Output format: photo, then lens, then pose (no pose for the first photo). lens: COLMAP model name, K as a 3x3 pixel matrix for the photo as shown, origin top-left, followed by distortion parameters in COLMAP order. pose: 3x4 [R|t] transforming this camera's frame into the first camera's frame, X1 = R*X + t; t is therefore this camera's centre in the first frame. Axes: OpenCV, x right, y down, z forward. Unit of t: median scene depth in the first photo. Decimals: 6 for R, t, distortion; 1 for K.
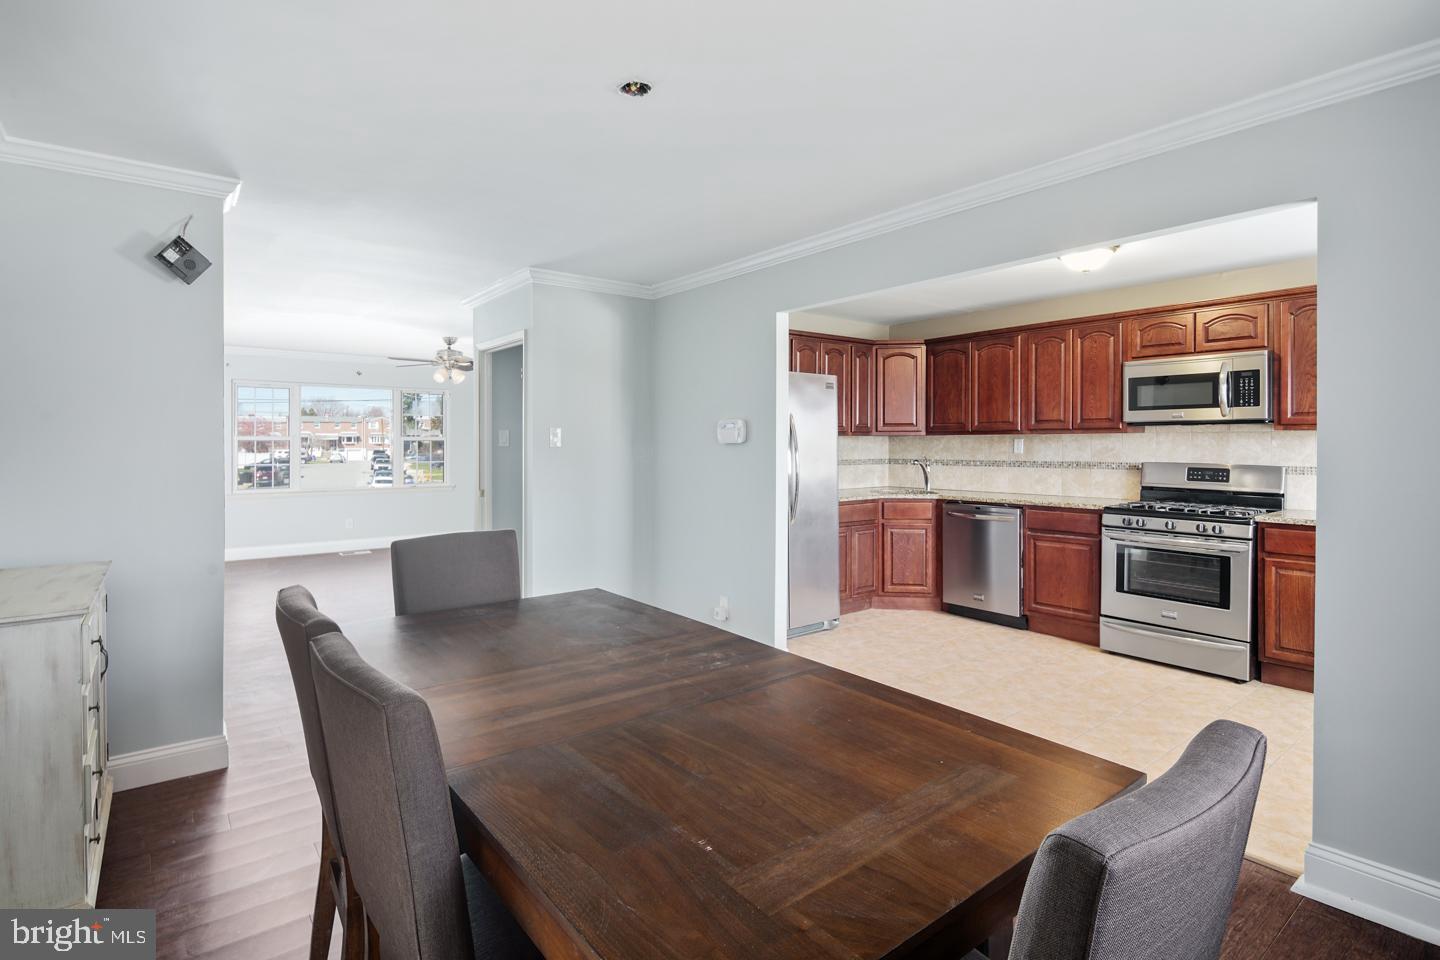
lens RADIAL K [[701.3, 0, 692.9], [0, 701.3, 446.9], [0, 0, 1]] dist [0.010427, -0.005920]
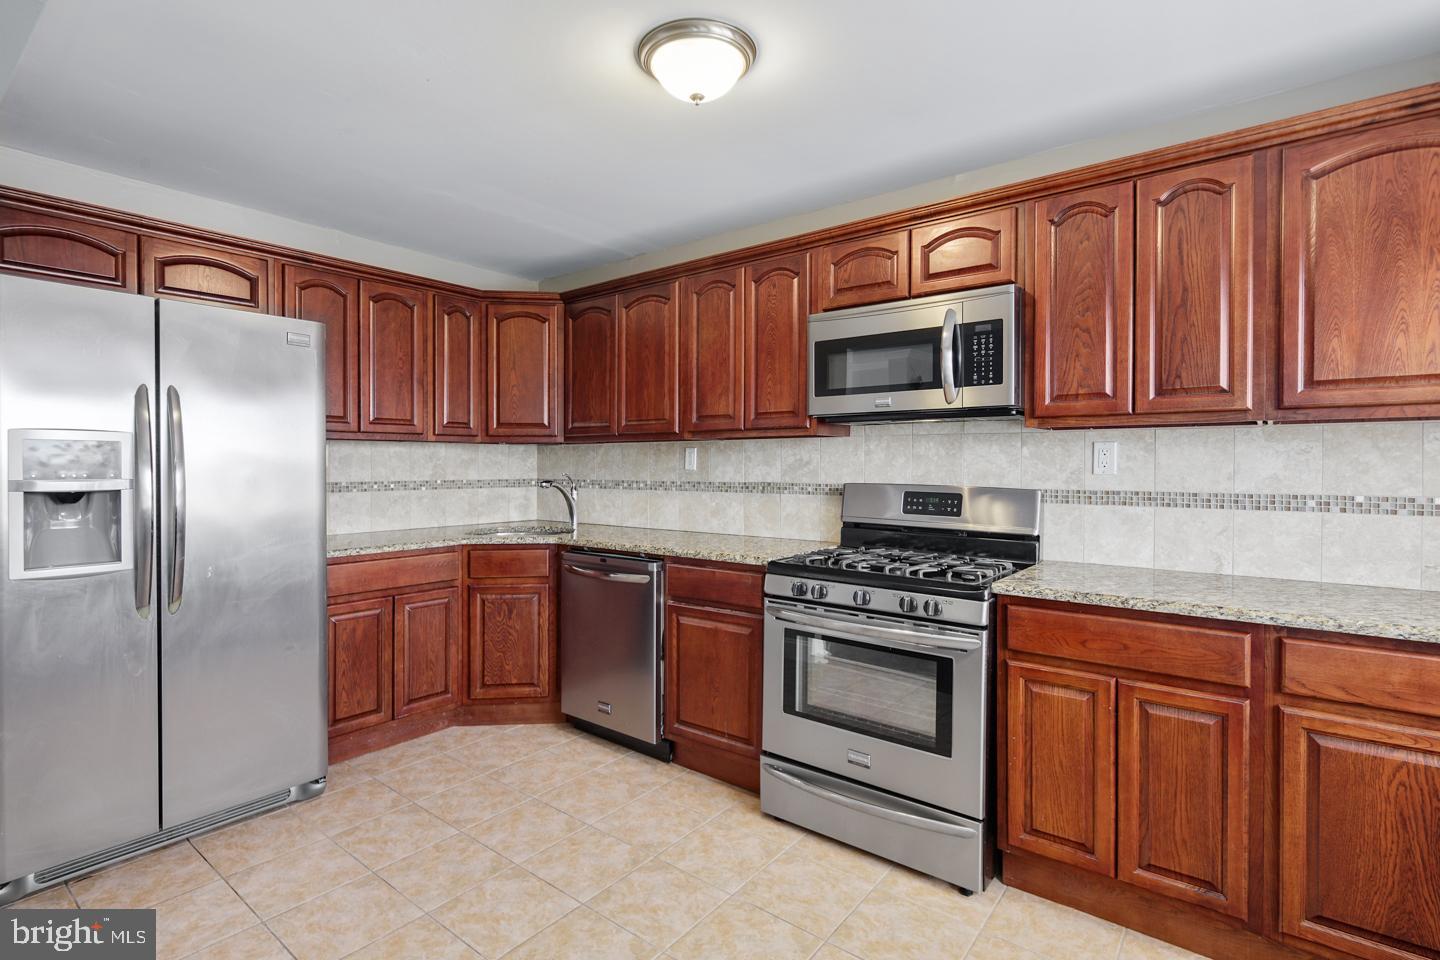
lens RADIAL K [[701.3, 0, 678.6], [0, 701.3, 467.4], [0, 0, 1]] dist [0.010427, -0.005920]
pose [[0.976303, 0.002295, 0.216398, 0.373217], [-0.002086, 0.999997, -0.001195, 0.009035], [-0.216400, 0.000716, 0.976305, 0.439629]]
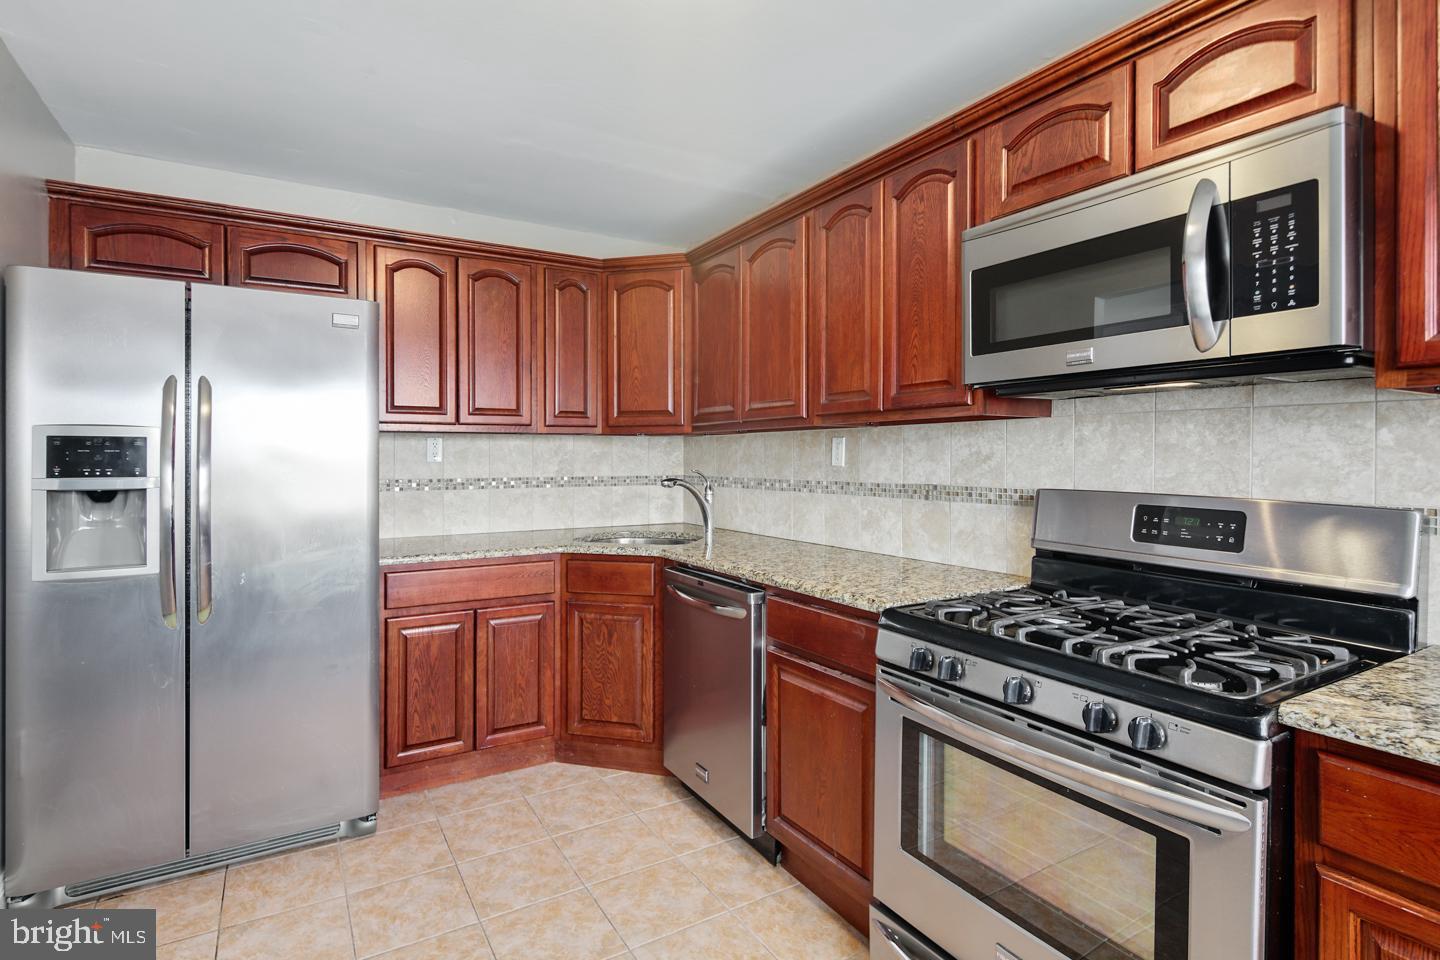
lens RADIAL K [[701.3, 0, 695.0], [0, 701.3, 458.4], [0, 0, 1]] dist [0.010427, -0.005920]
pose [[0.991282, 0.001604, -0.131744, 0.512062], [-0.002009, 0.999994, -0.002942, 0.005991], [0.131738, 0.003181, 0.991279, 0.590129]]
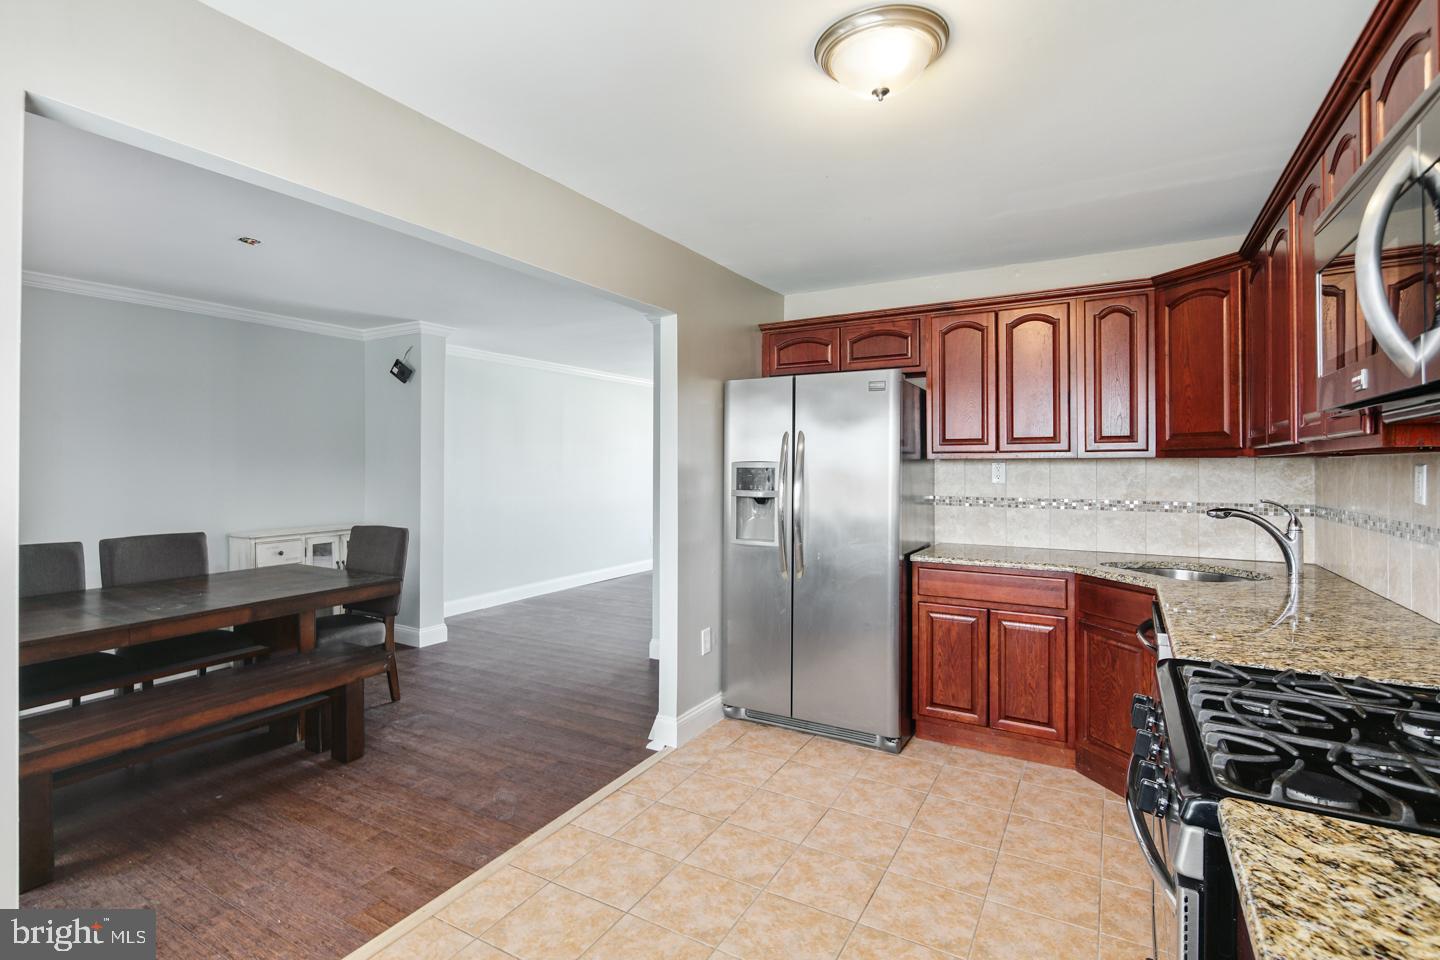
lens RADIAL K [[701.3, 0, 701.2], [0, 701.3, 462.4], [0, 0, 1]] dist [0.010427, -0.005920]
pose [[0.367981, -0.000359, -0.929833, 0.795287], [-0.007891, 0.999963, -0.003509, -0.010219], [0.929800, 0.008628, 0.367965, 0.622956]]
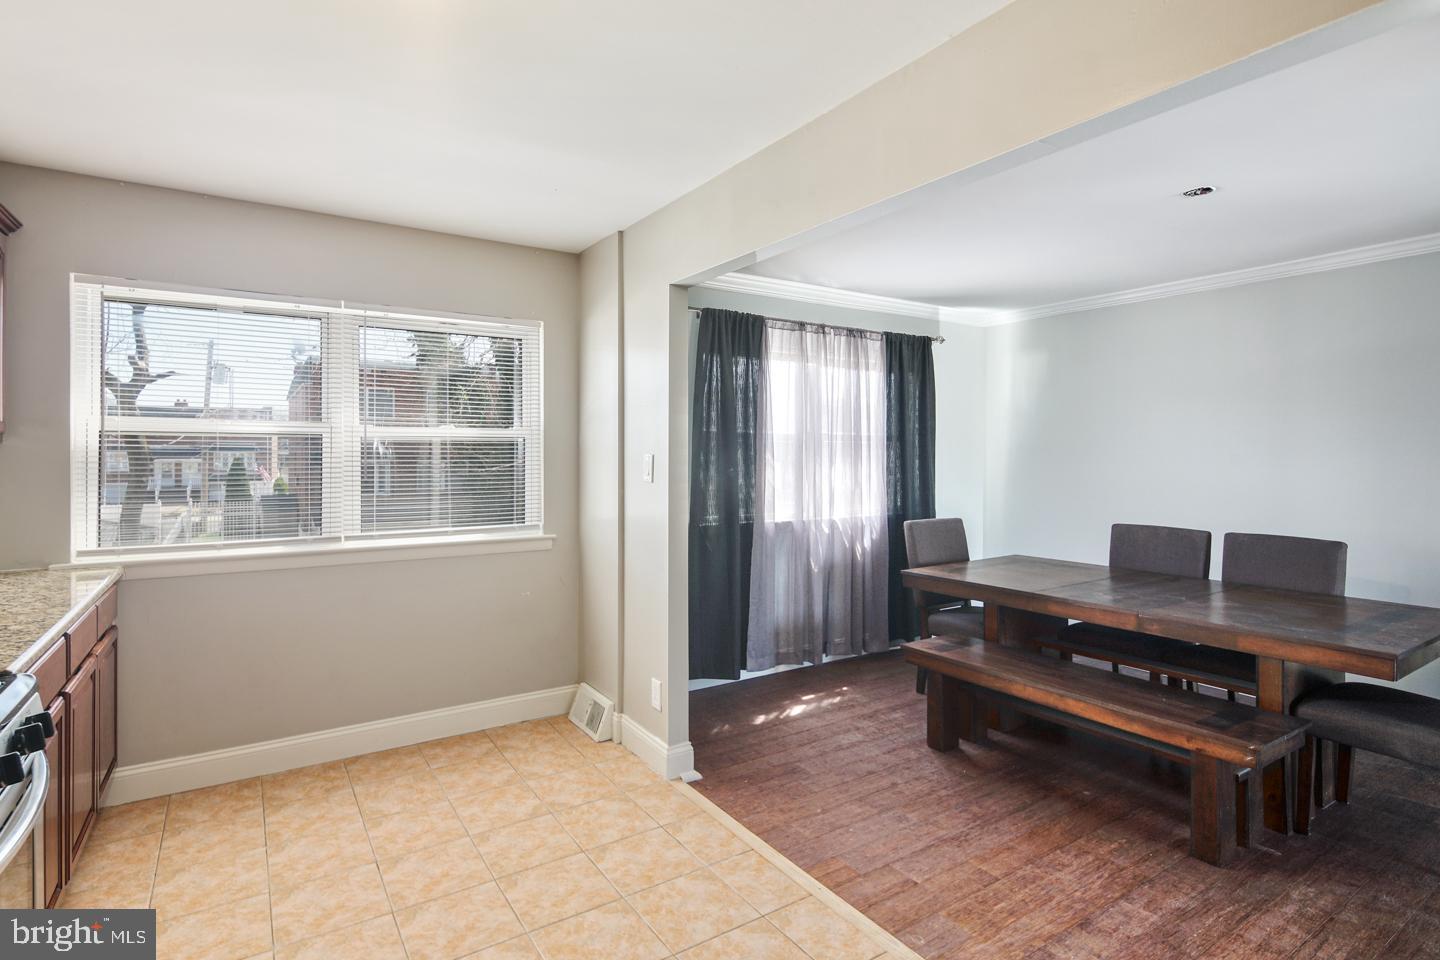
lens RADIAL K [[701.3, 0, 696.8], [0, 701.3, 455.0], [0, 0, 1]] dist [0.010427, -0.005920]
pose [[-0.996858, -0.003687, 0.079118, 0.341536], [-0.002422, 0.999868, 0.016079, -0.018373], [-0.079167, 0.015837, -0.996736, 1.107600]]
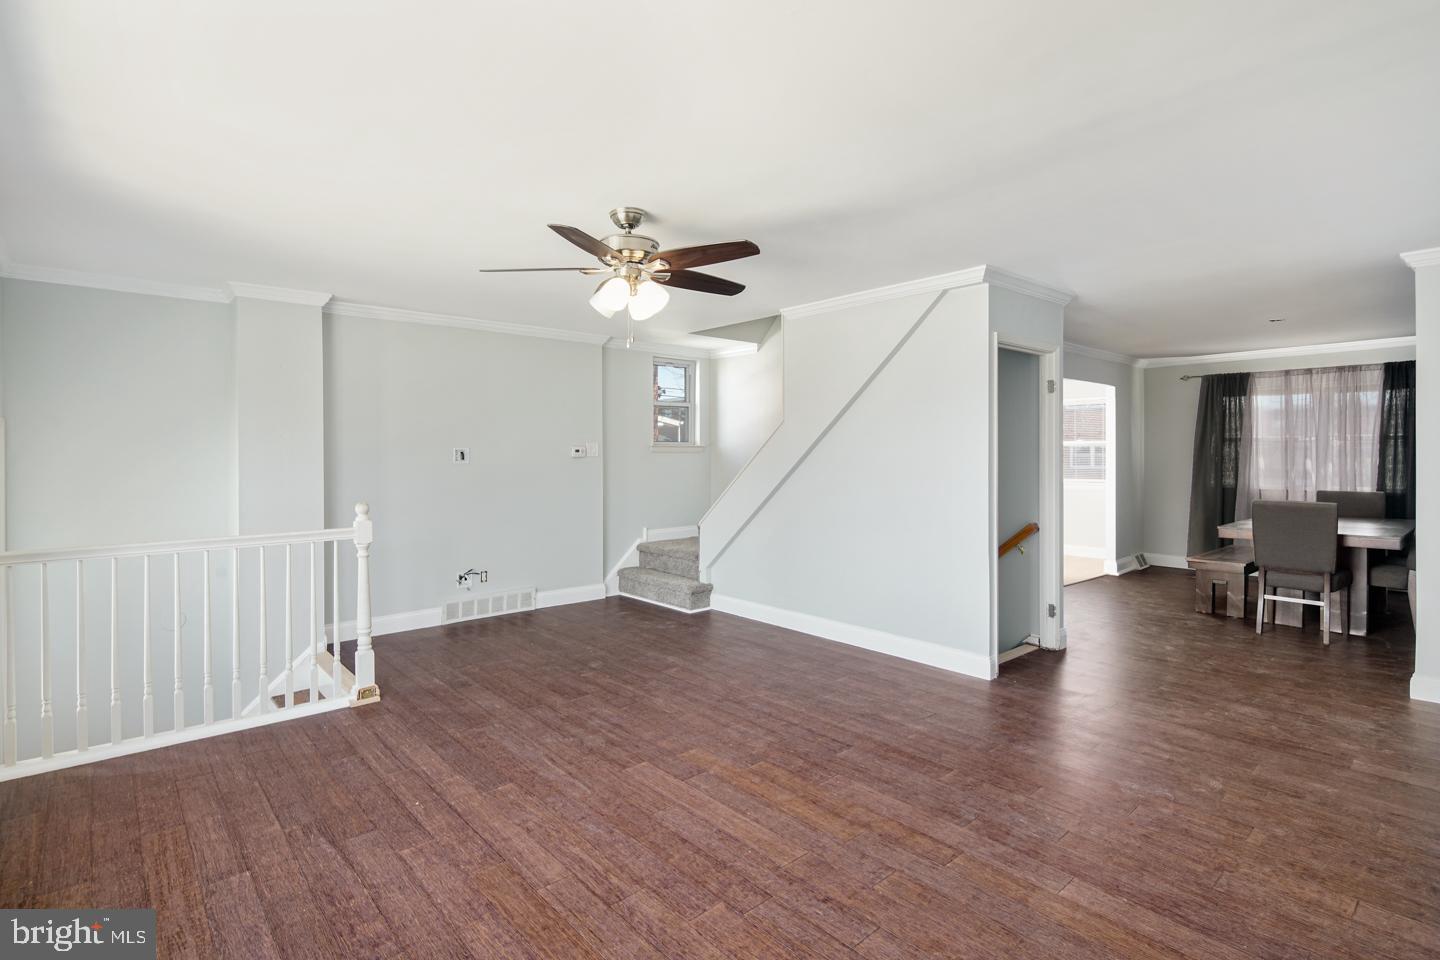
lens RADIAL K [[701.3, 0, 705.9], [0, 701.3, 476.2], [0, 0, 1]] dist [0.010427, -0.005920]
pose [[-0.053674, -0.031851, 0.998050, -1.244466], [0.009028, 0.999435, 0.032381, -0.008434], [-0.998518, 0.010749, -0.053356, 1.544062]]
